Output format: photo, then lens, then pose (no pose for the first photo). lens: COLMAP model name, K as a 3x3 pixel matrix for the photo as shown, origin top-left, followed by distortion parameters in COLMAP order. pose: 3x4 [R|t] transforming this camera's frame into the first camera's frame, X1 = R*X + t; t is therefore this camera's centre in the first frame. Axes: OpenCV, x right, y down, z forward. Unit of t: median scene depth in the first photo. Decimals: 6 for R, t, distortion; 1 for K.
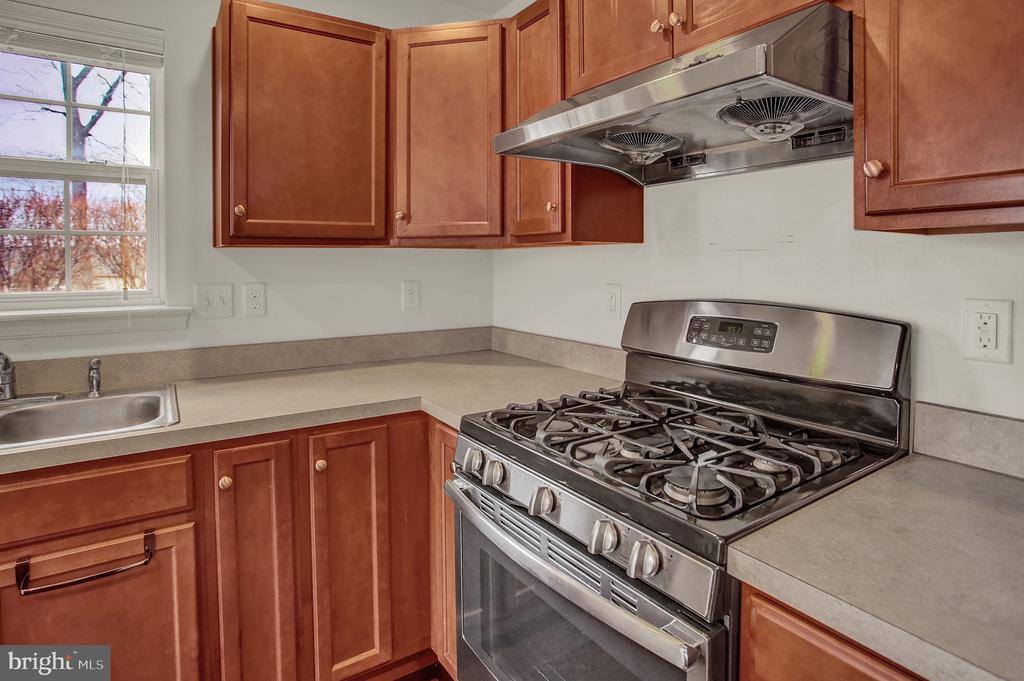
lens RADIAL K [[551.6, 0, 509.6], [0, 551.6, 279.0], [0, 0, 1]] dist [-0.077041, 0.041432]
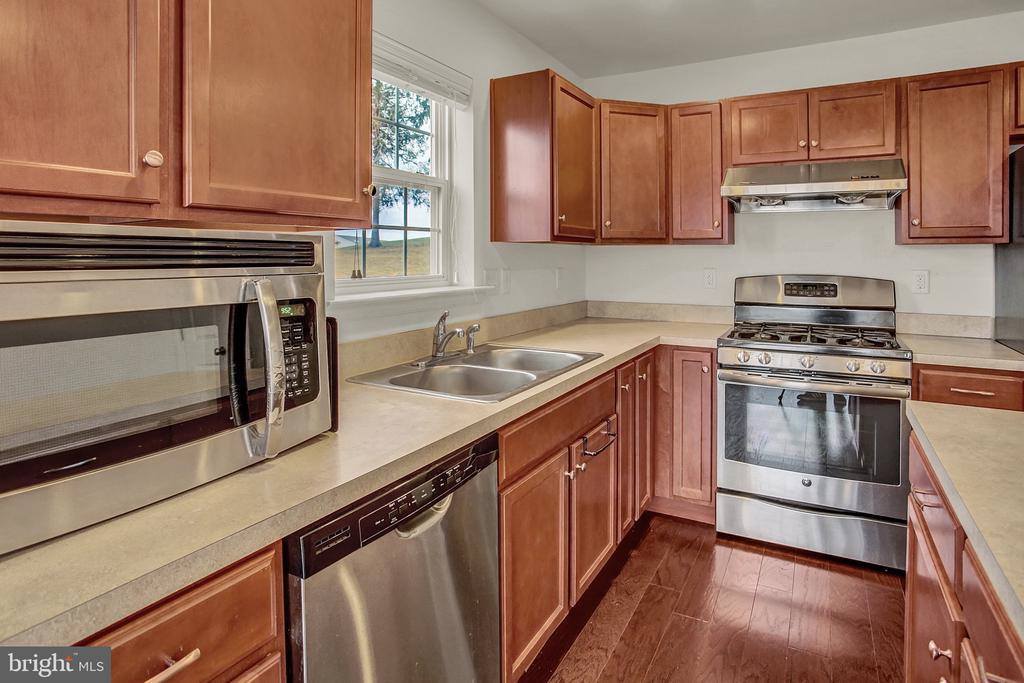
lens RADIAL K [[554.8, 0, 513.5], [0, 554.8, 260.9], [0, 0, 1]] dist [-0.068657, 0.033133]
pose [[0.887961, 0.000337, 0.459918, -1.367947], [0.008792, 0.999805, -0.017707, 0.014767], [-0.459834, 0.019766, 0.887785, -0.285508]]
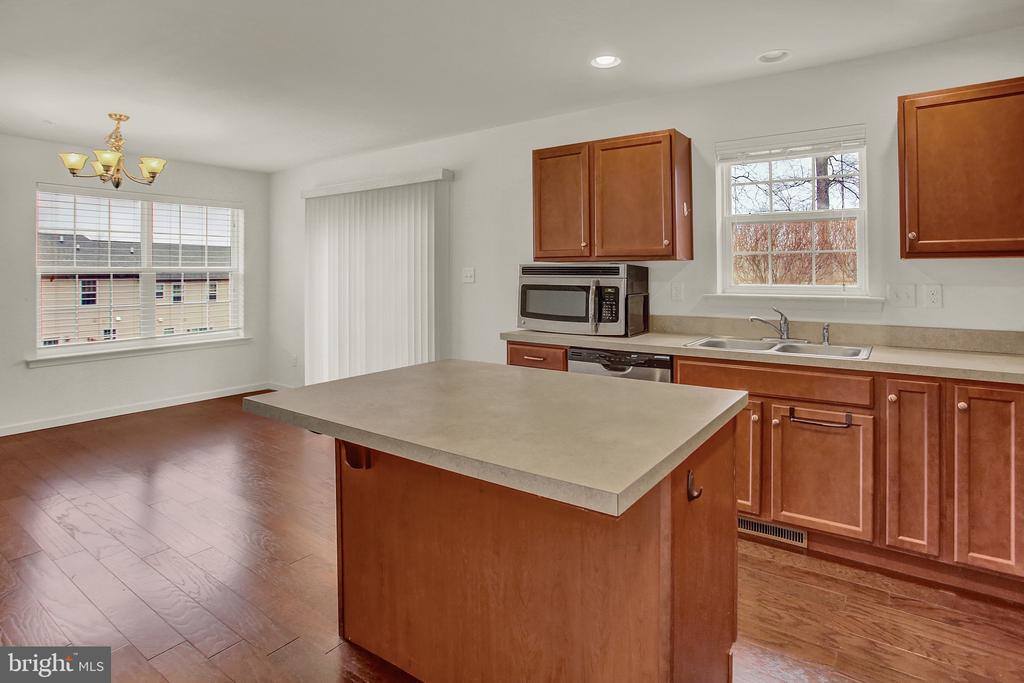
lens RADIAL K [[554.8, 0, 513.5], [0, 554.8, 260.9], [0, 0, 1]] dist [-0.068657, 0.033133]
pose [[0.367462, -0.015283, -0.929913, 0.538575], [-0.025816, 0.999312, -0.026624, 0.016726], [0.929680, 0.033790, 0.366814, -0.653362]]
